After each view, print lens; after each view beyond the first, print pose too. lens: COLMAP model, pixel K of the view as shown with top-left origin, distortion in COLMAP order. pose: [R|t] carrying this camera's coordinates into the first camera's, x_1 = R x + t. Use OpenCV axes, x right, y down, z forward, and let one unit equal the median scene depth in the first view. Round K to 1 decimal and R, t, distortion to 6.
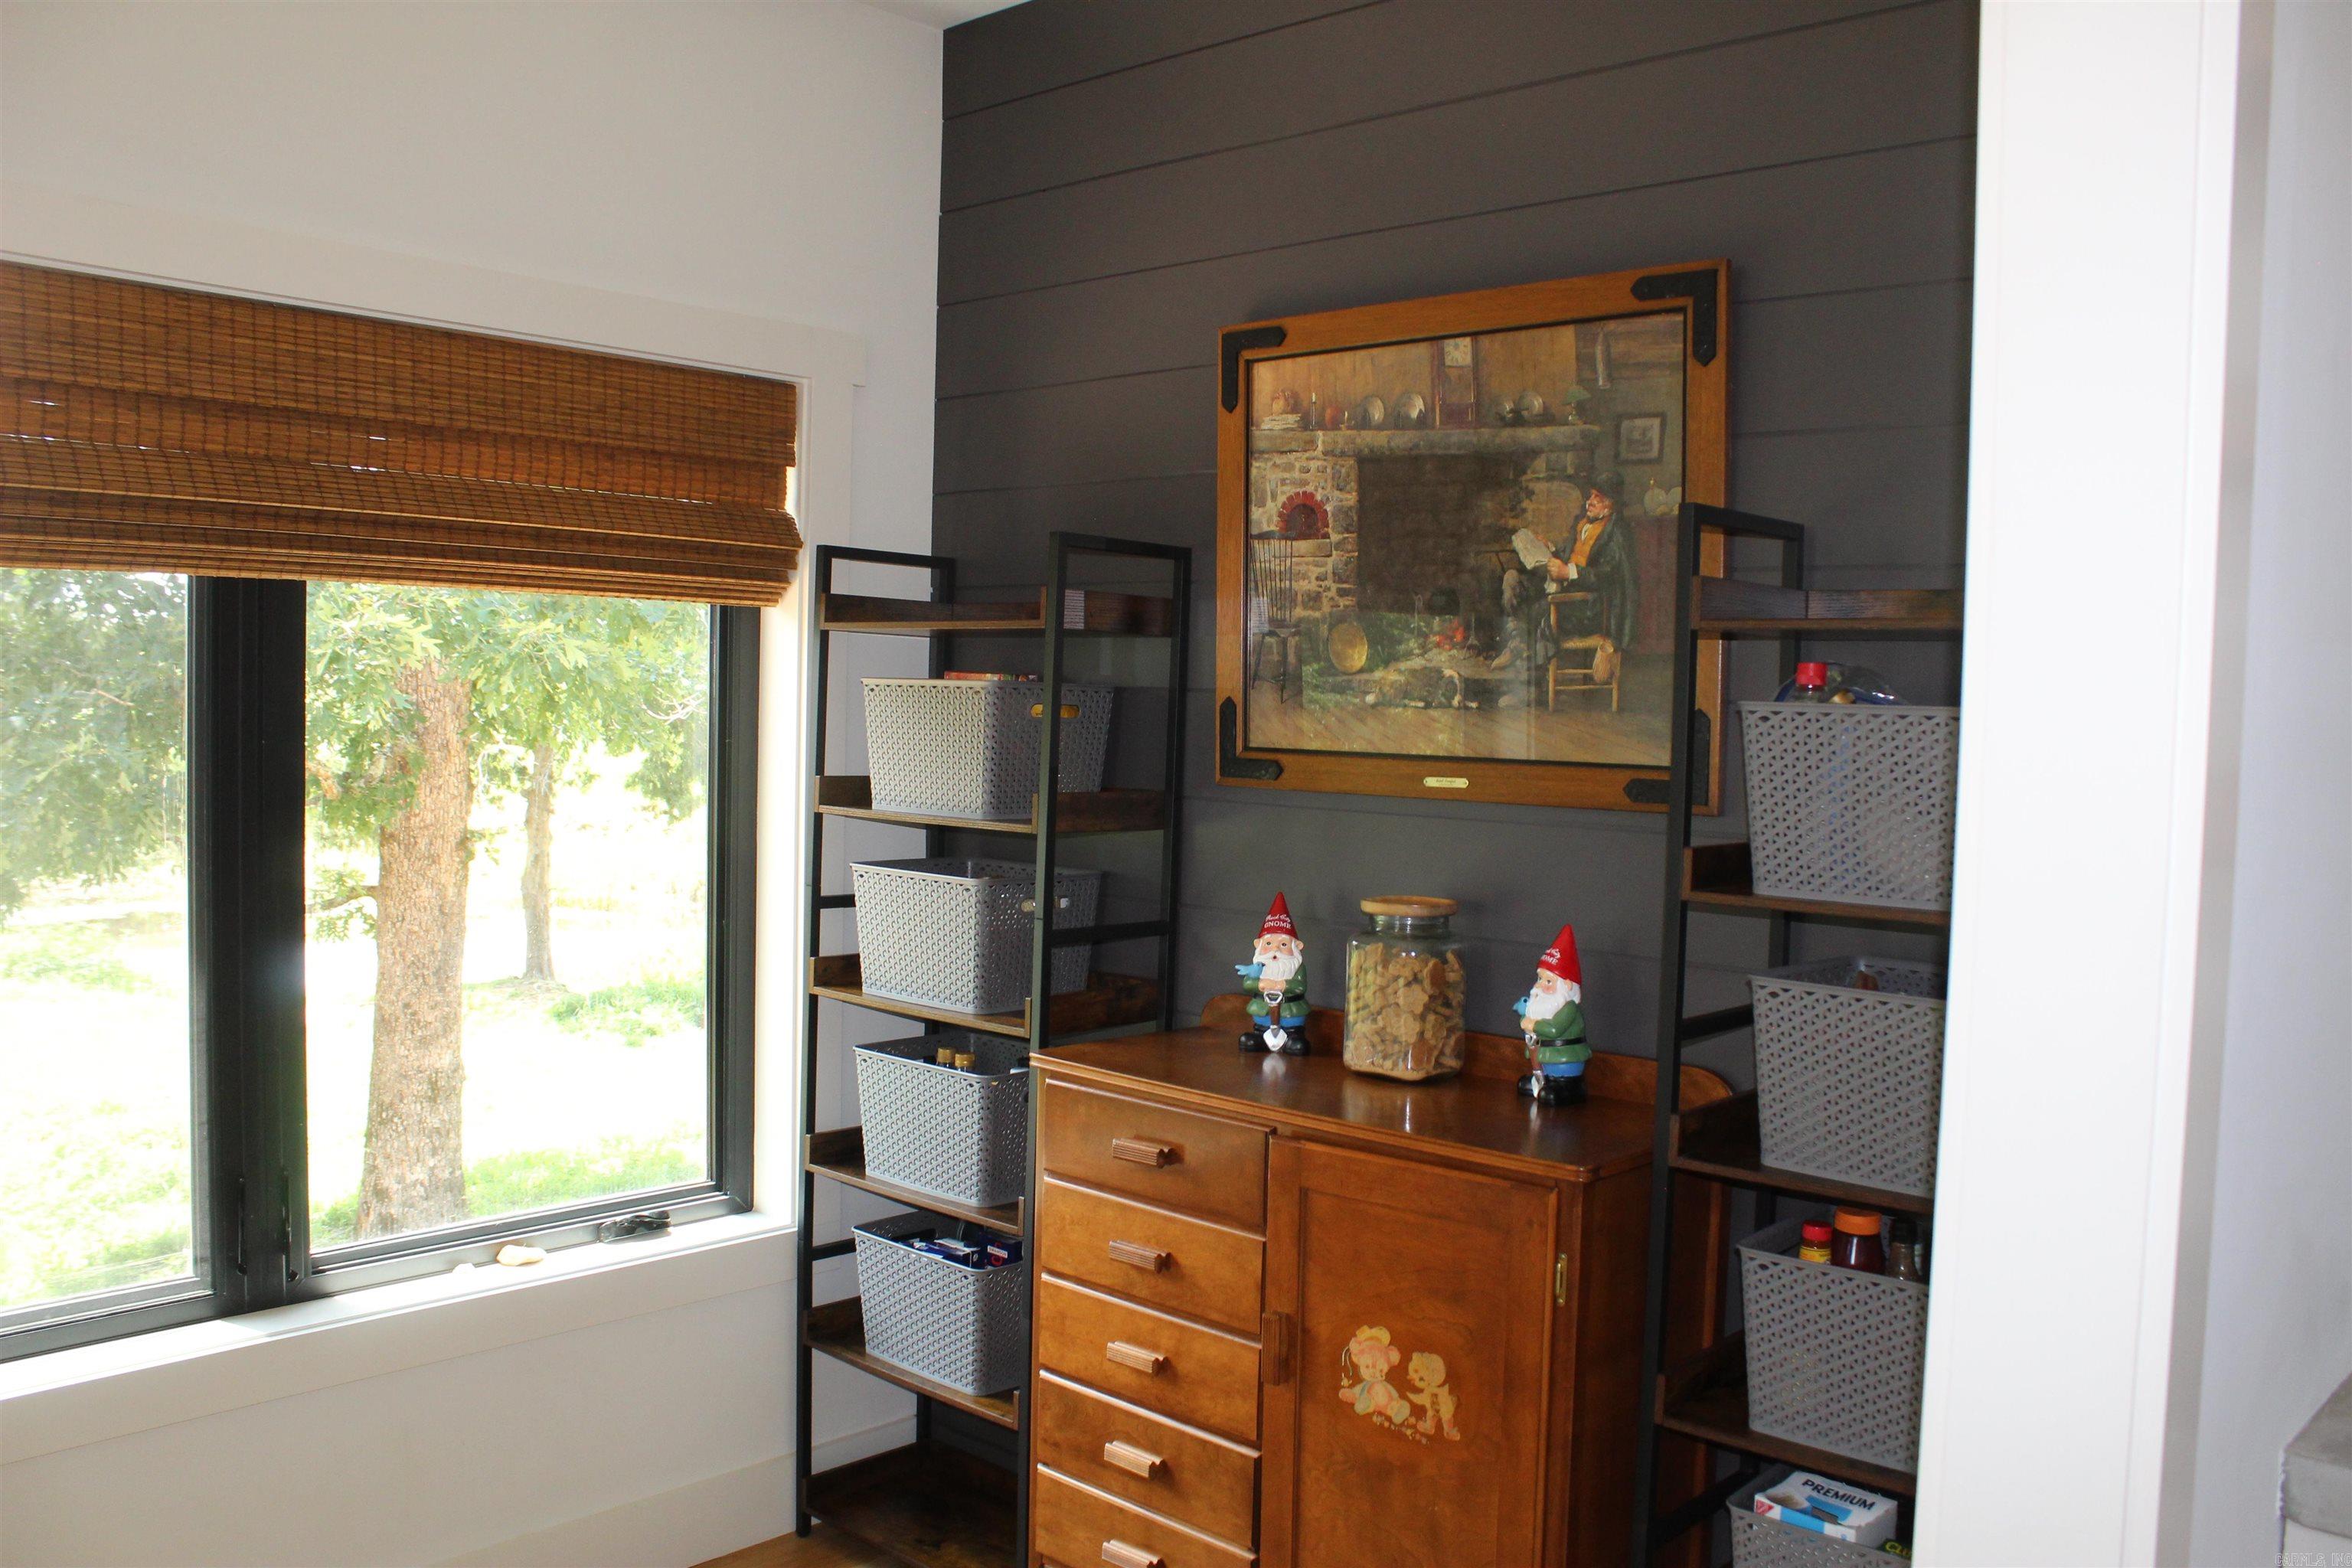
lens RADIAL K [[1978.9, 0, 1176.0], [0, 1978.9, 784.0], [0, 0, 1]] dist [-0.159635, 0.155609]
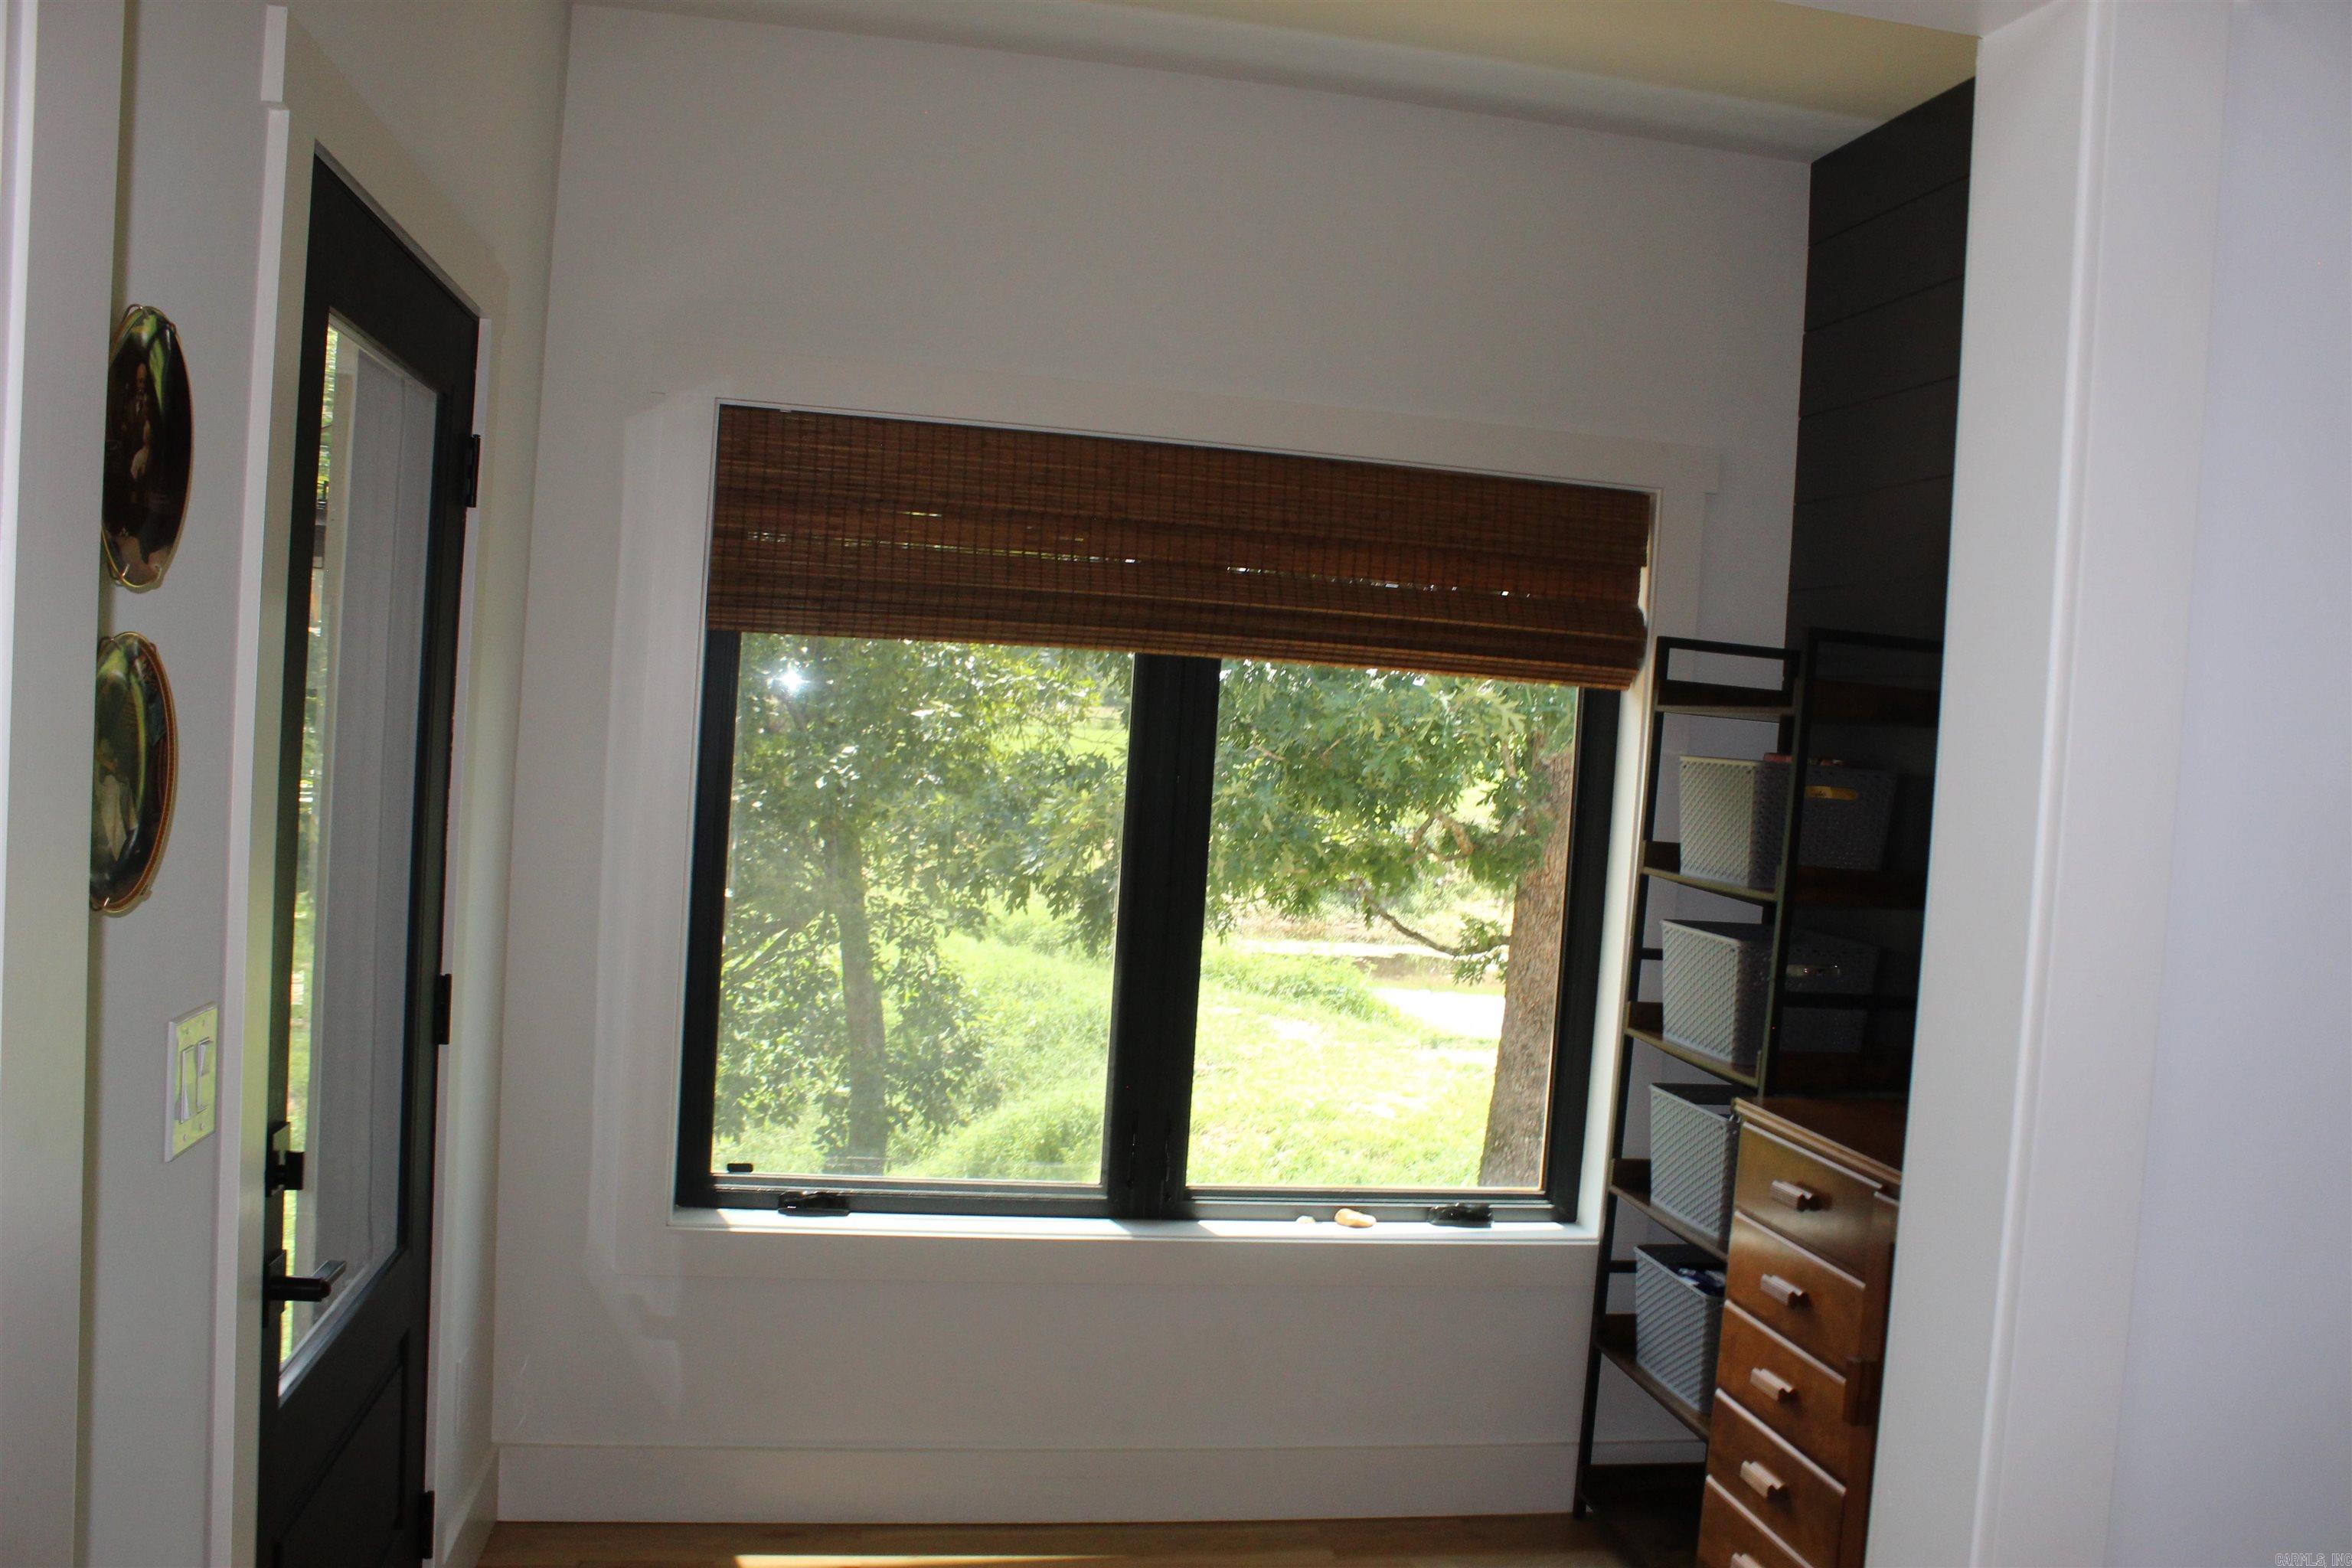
lens RADIAL K [[1978.9, 0, 1176.0], [0, 1978.9, 784.0], [0, 0, 1]] dist [-0.159635, 0.155609]
pose [[0.801167, 0.048497, -0.596473, 0.274784], [-0.074813, 0.997008, -0.019424, 0.005147], [0.593747, 0.060186, 0.802398, -0.061025]]
